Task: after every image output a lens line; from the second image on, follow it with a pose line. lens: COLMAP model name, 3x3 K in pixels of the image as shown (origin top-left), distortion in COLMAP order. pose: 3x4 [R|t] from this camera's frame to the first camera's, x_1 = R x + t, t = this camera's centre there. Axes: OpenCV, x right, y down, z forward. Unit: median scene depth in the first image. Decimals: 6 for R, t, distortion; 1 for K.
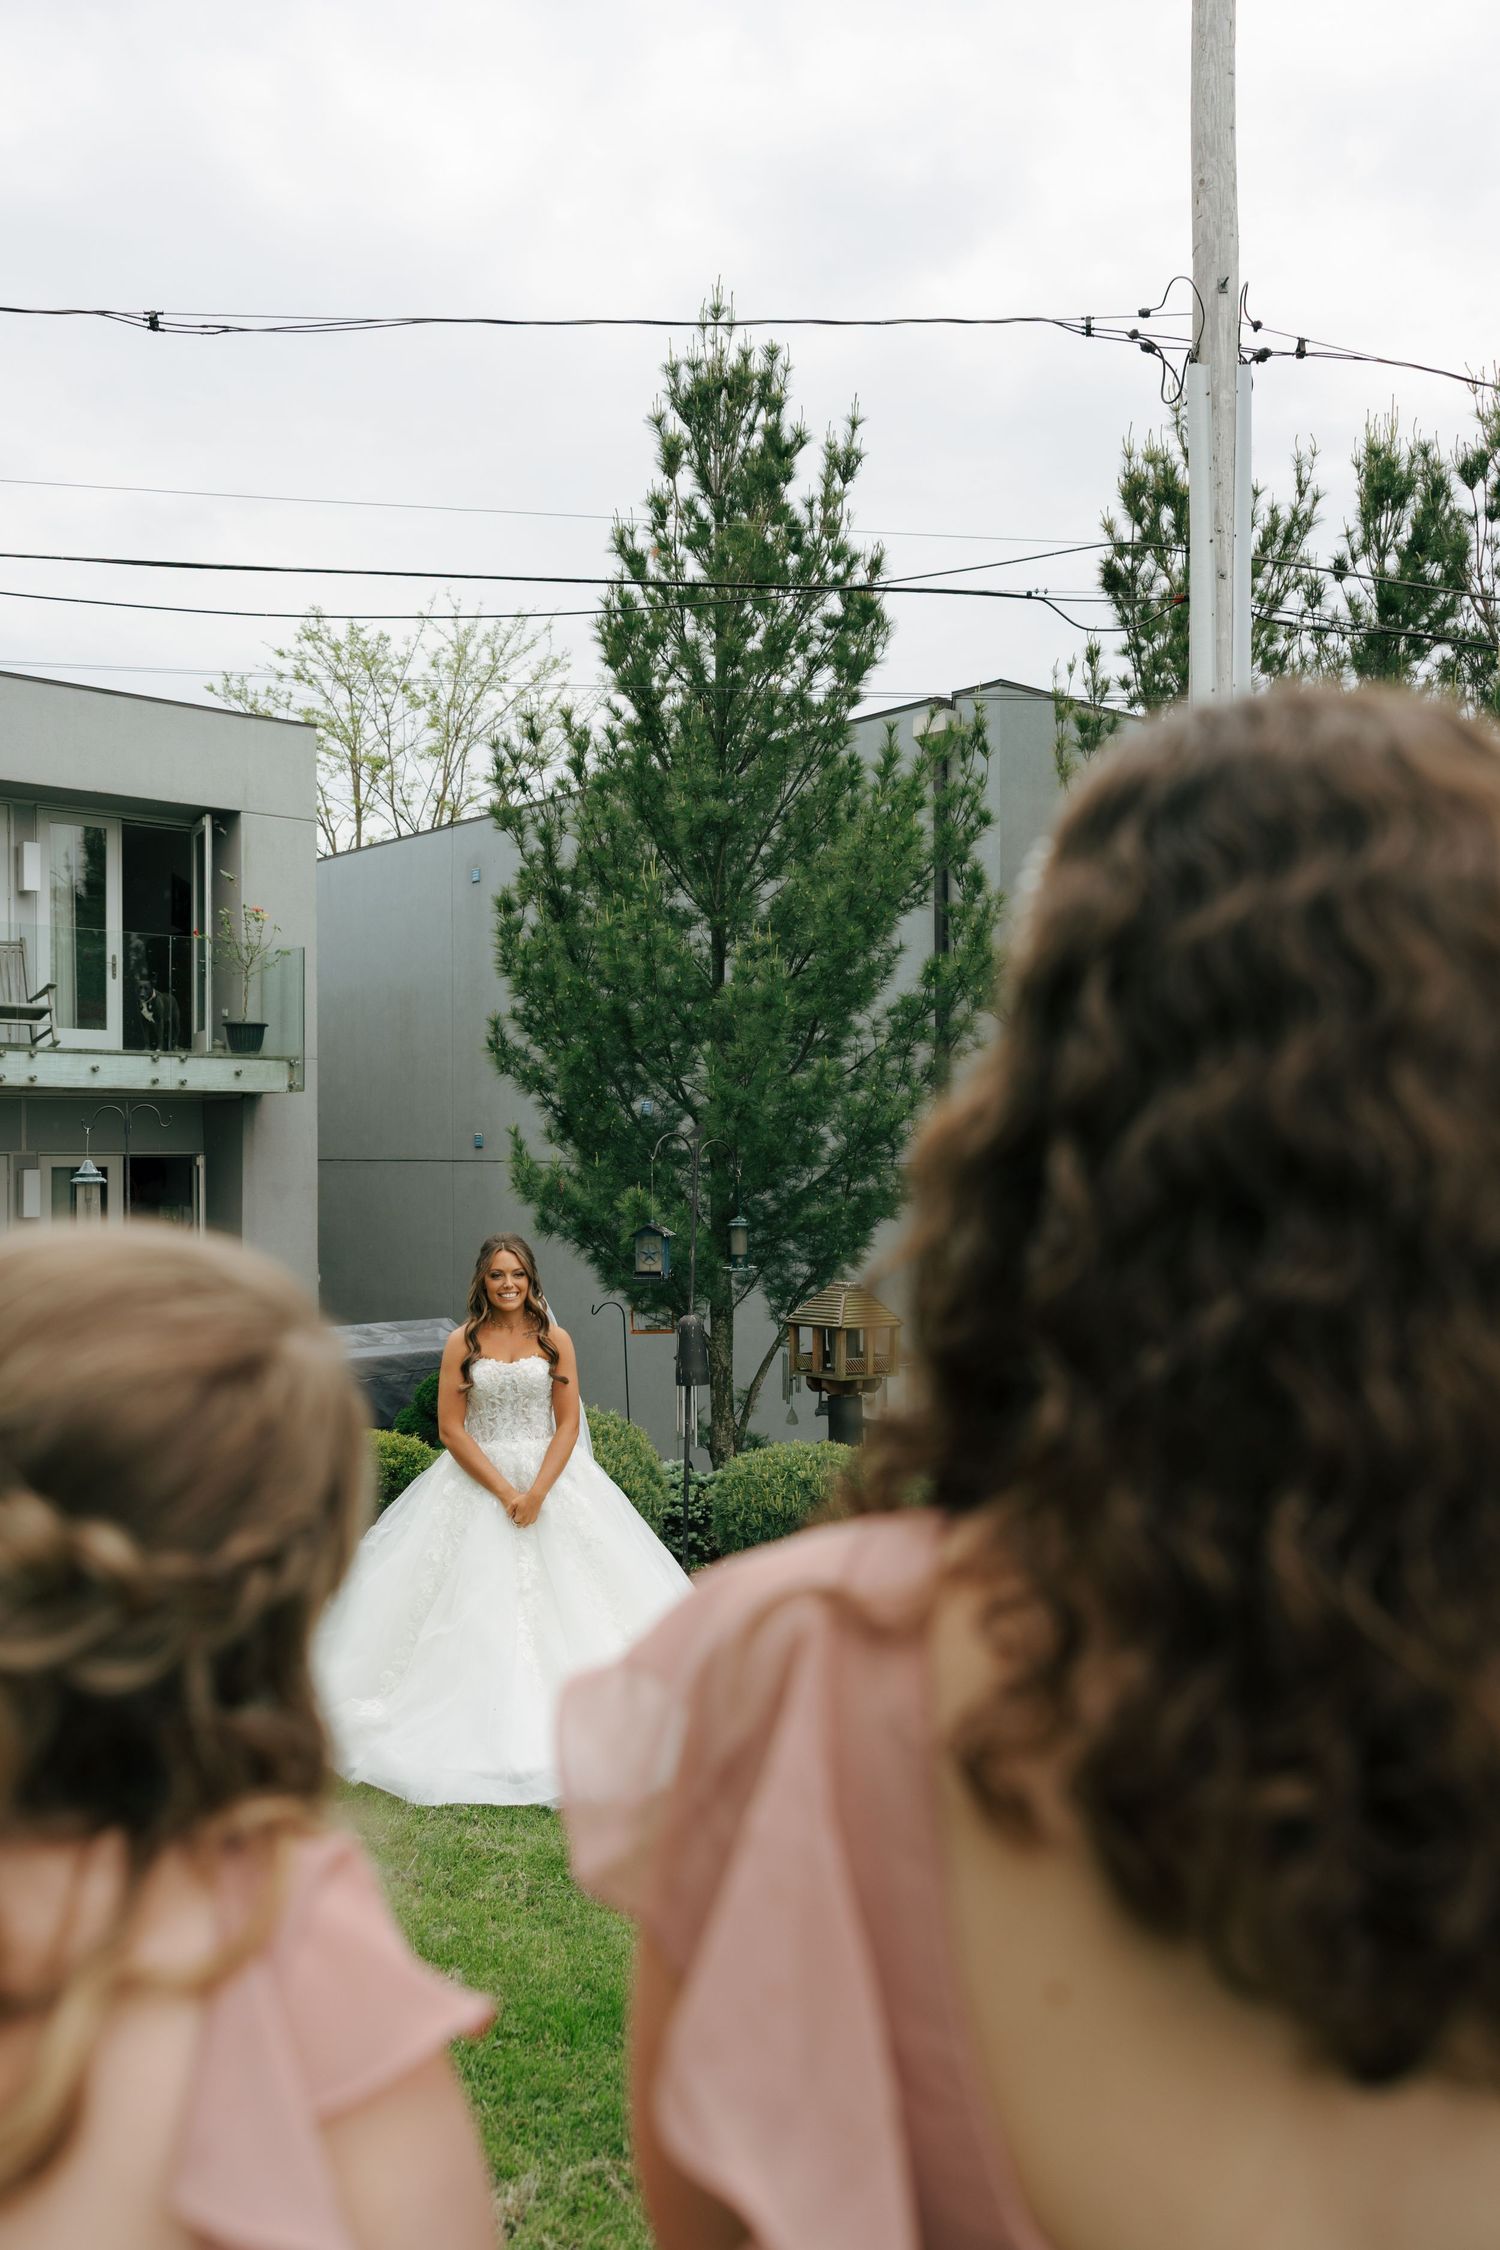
lens RADIAL K [[1760.9, 0, 753.2], [0, 1760.9, 1138.6], [0, 0, 1]] dist [0.004169, -0.003995]
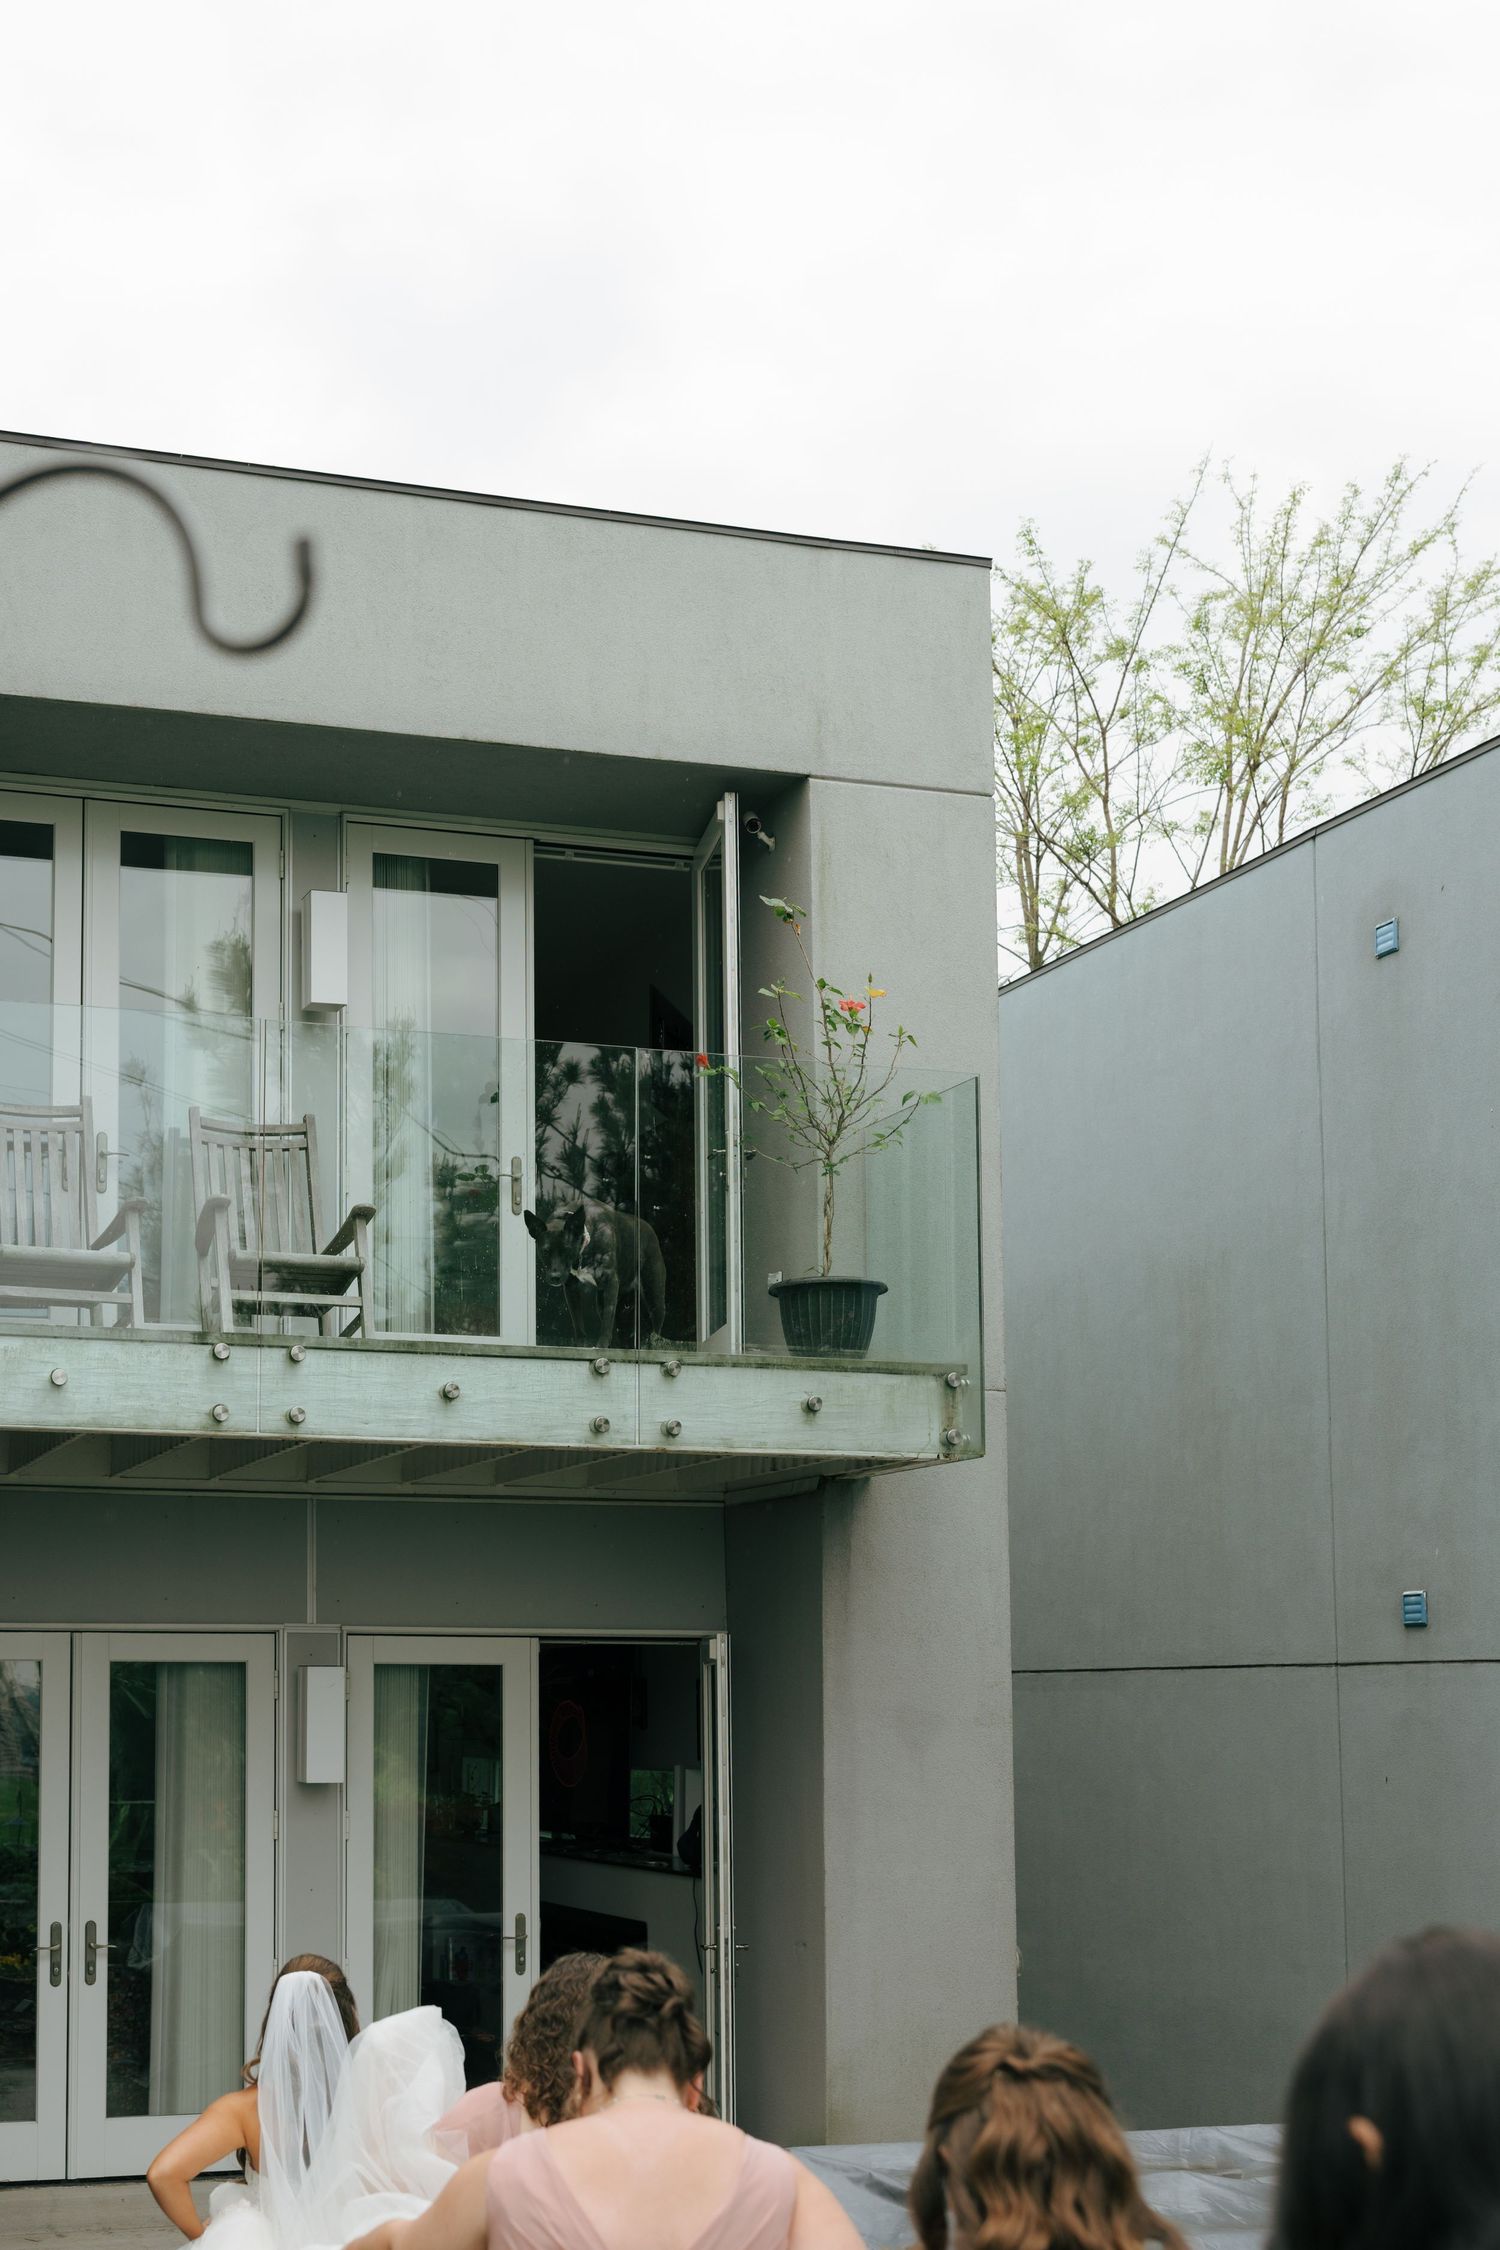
lens RADIAL K [[2665.5, 0, 331.4], [0, 2665.5, 1471.5], [0, 0, 1]] dist [-0.002795, 0.003945]
pose [[0.898045, -0.032133, -0.438729, -0.142416], [-0.003511, 0.996773, -0.080192, 0.023763], [0.439890, 0.073556, 0.895034, 0.470136]]
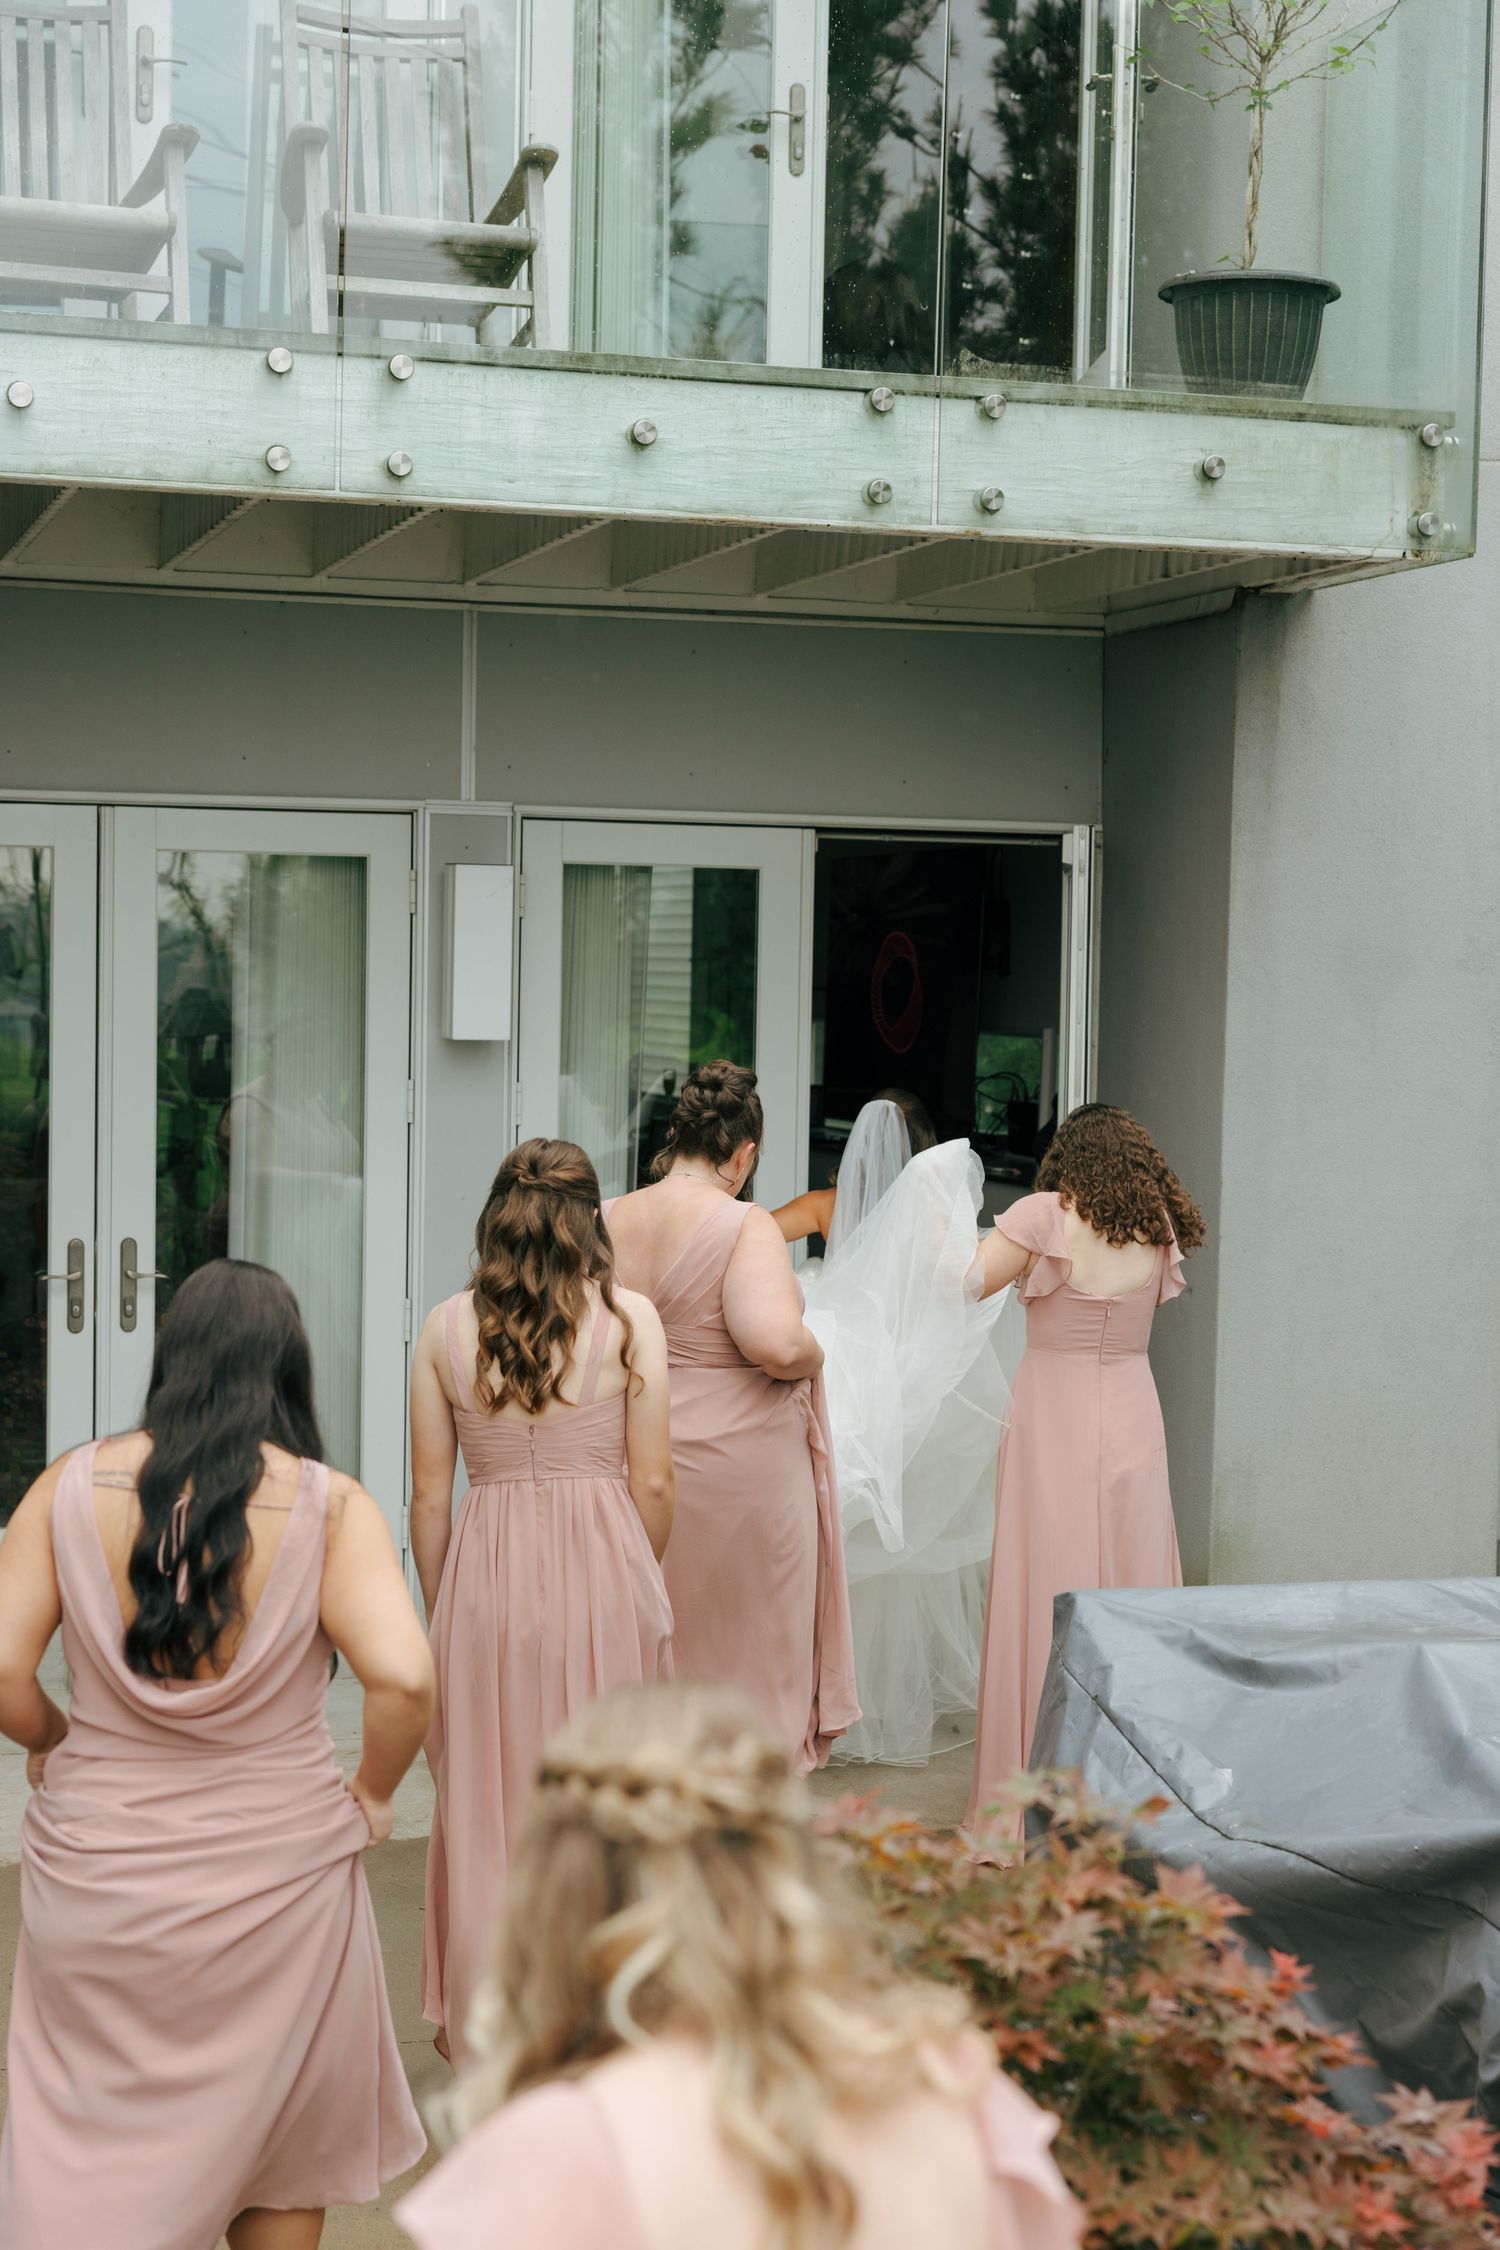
lens RADIAL K [[3748.9, 0, 748.6], [0, 3748.9, 1129.3], [0, 0, 1]] dist [0.014629, -0.033429]
pose [[0.902824, 0.042001, -0.427955, -0.130540], [-0.021554, 0.998388, 0.052513, 0.029147], [0.429470, -0.038186, 0.902273, 0.527230]]
